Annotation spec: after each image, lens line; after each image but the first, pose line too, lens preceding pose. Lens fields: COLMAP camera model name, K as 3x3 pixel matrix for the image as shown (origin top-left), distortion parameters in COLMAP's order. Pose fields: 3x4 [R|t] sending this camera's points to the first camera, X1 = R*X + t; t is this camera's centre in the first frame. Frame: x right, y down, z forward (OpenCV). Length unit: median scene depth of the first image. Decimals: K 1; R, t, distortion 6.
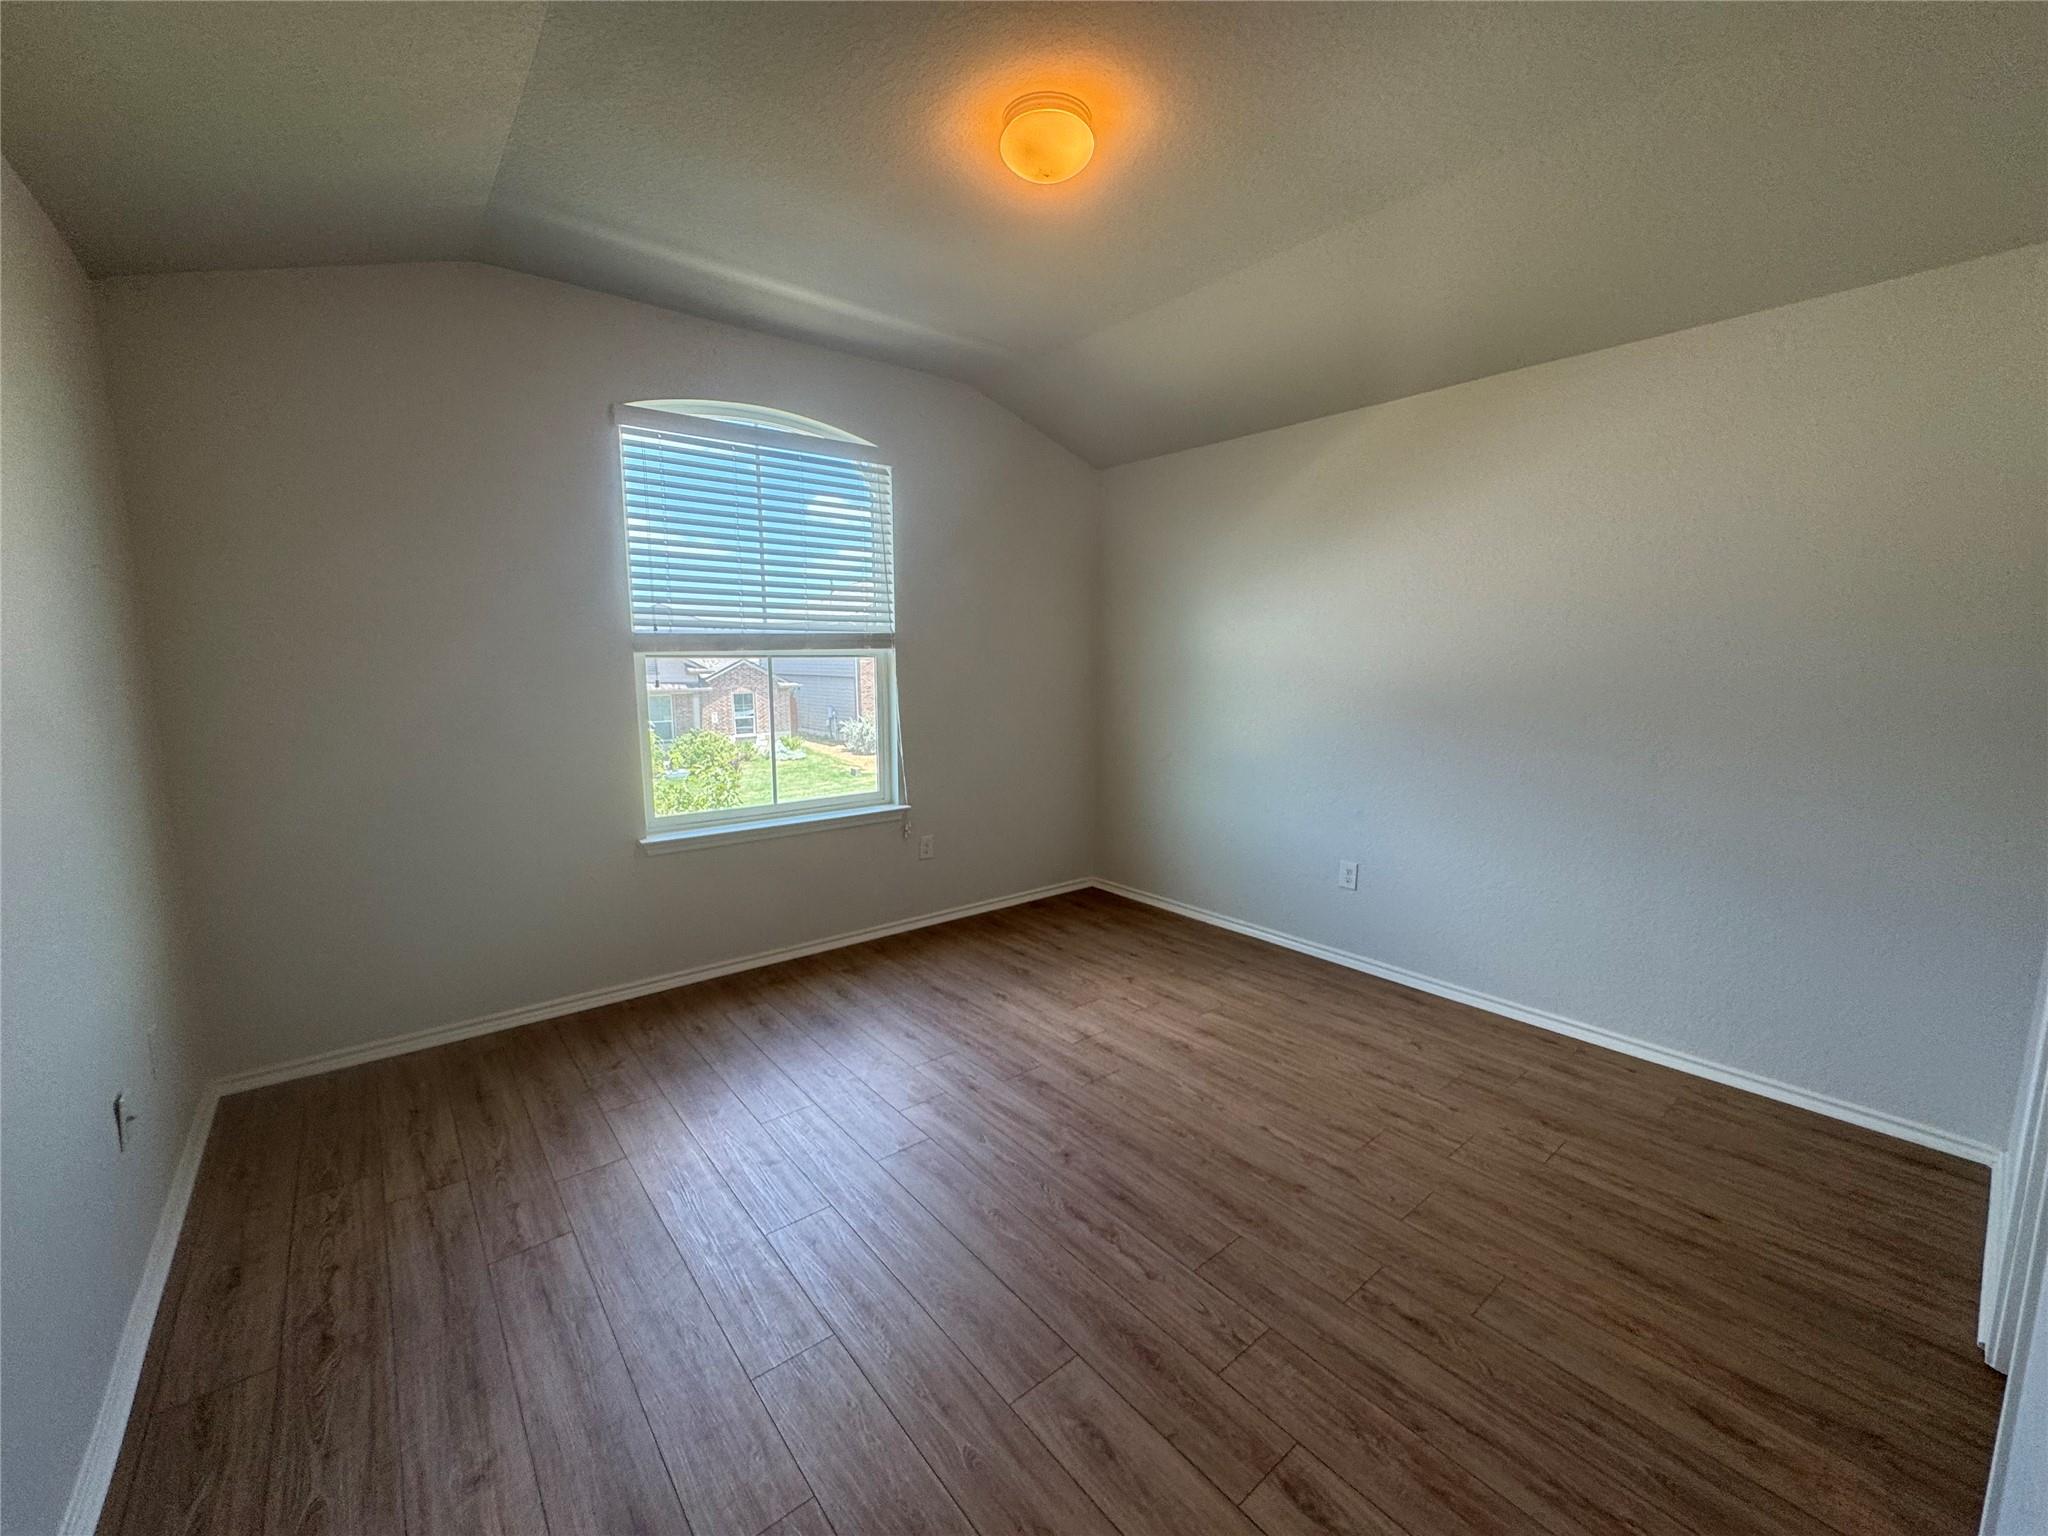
lens RADIAL K [[819.5, 0, 1024.0], [0, 819.5, 768.0], [0, 0, 1]] dist [-0.003845, 0.000588]
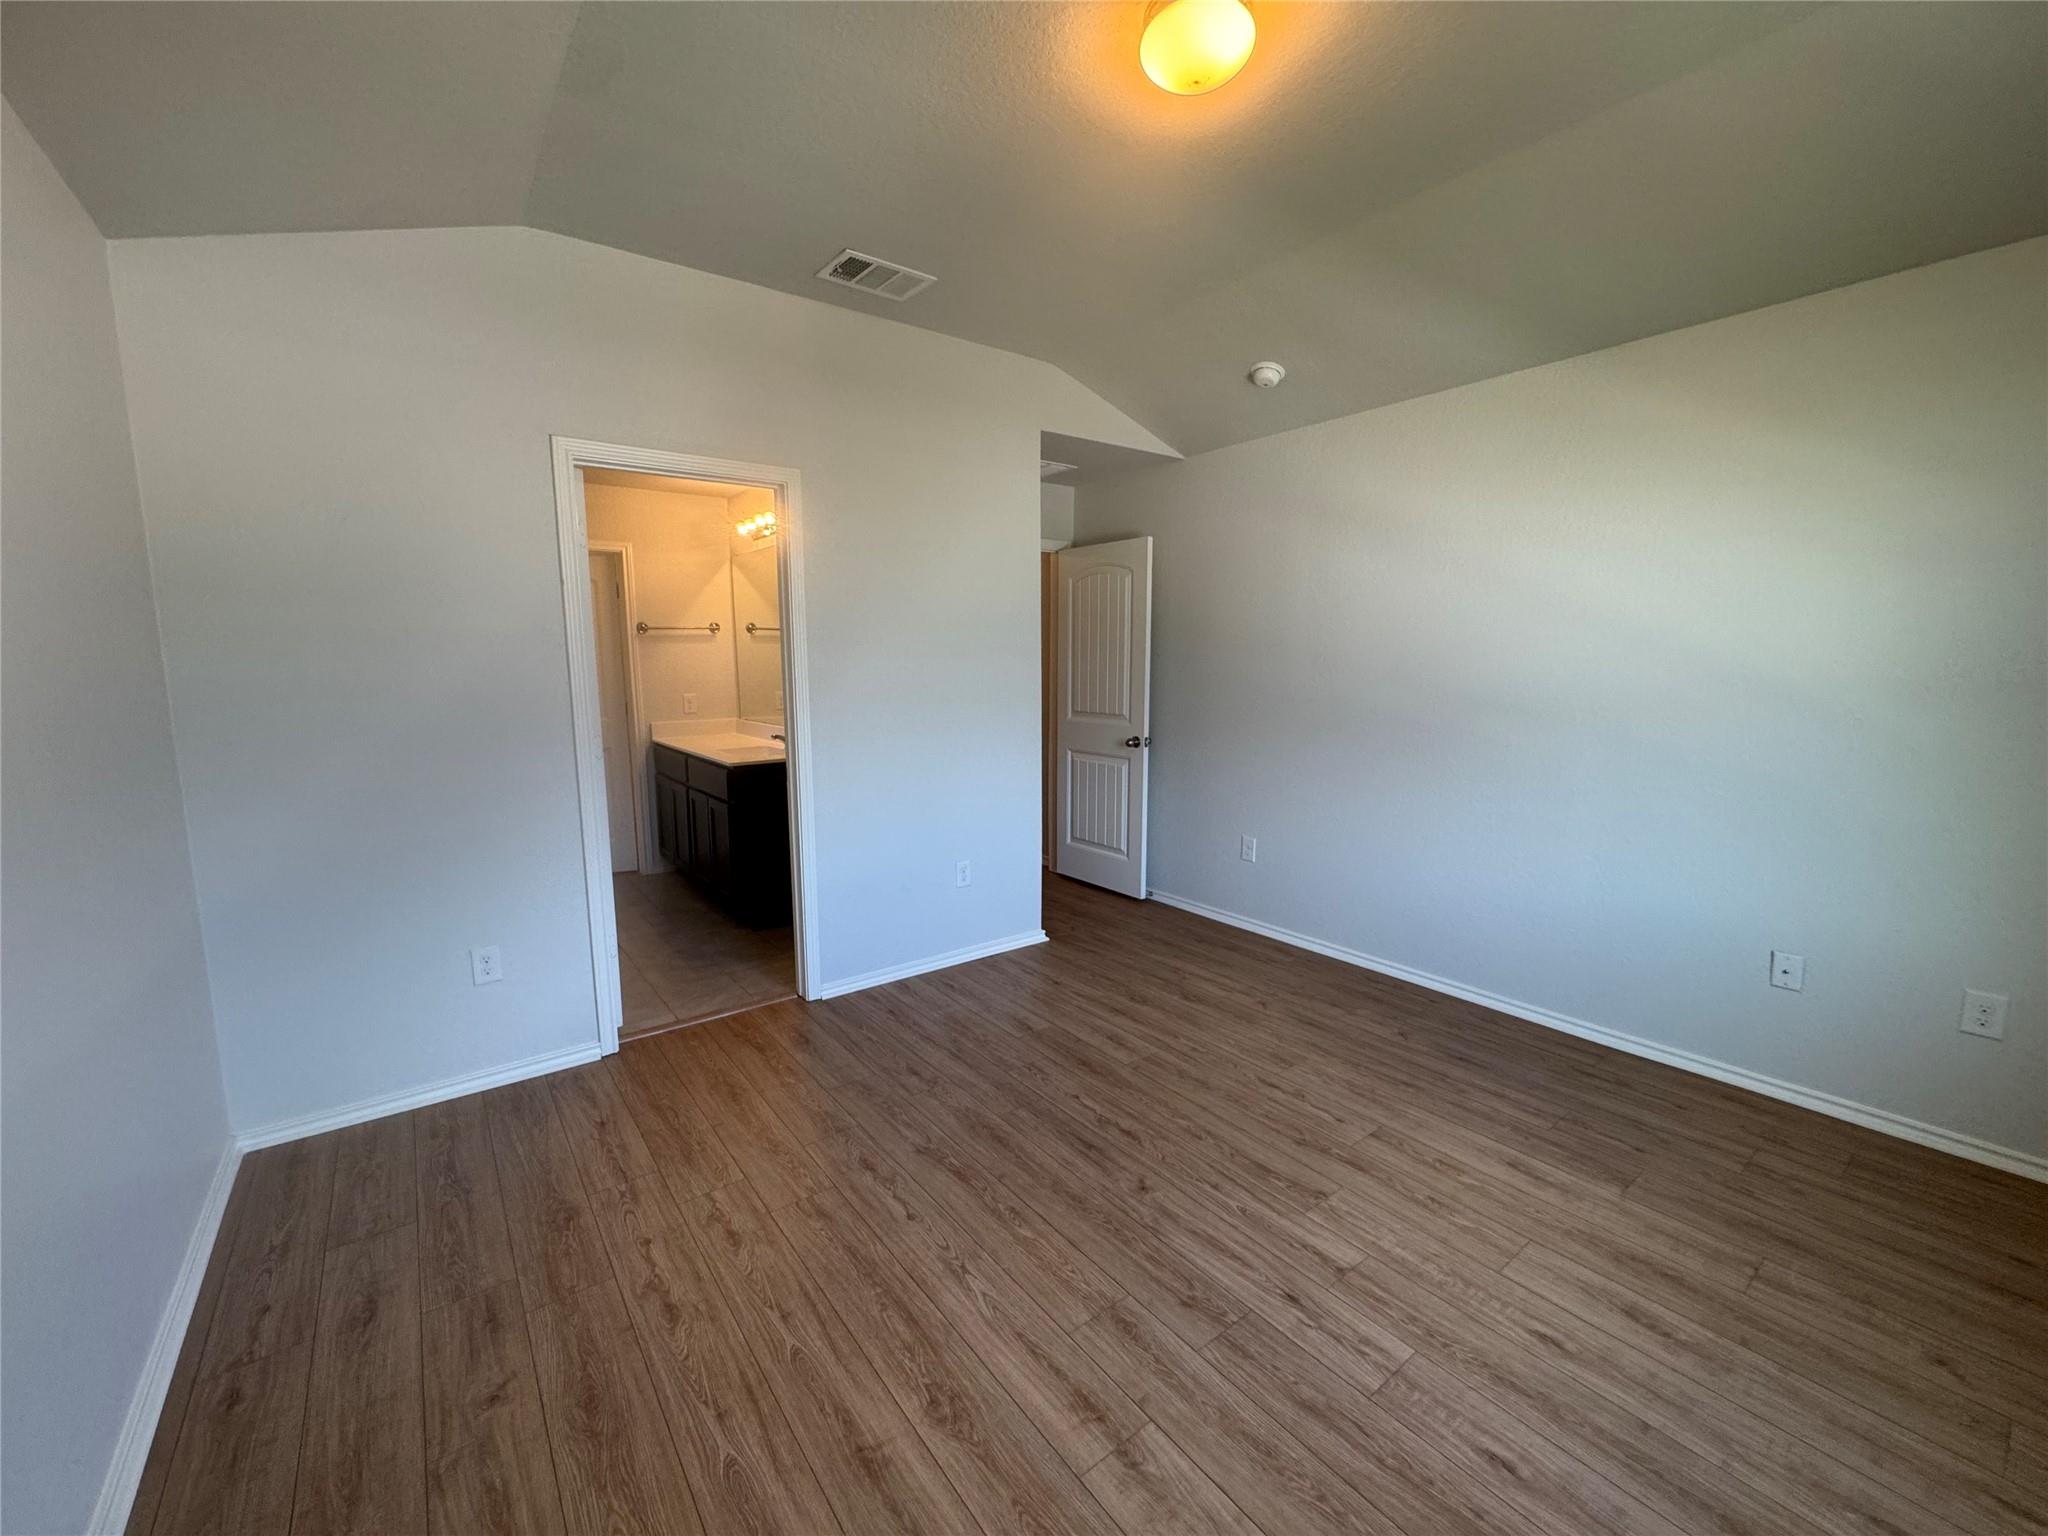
lens RADIAL K [[819.5, 0, 1024.0], [0, 819.5, 768.0], [0, 0, 1]] dist [-0.003845, 0.000588]
pose [[-0.999280, -0.001015, 0.037917, 0.157701], [0.009282, 0.962706, 0.270390, -0.251907], [-0.036777, 0.270547, -0.962004, 1.826576]]
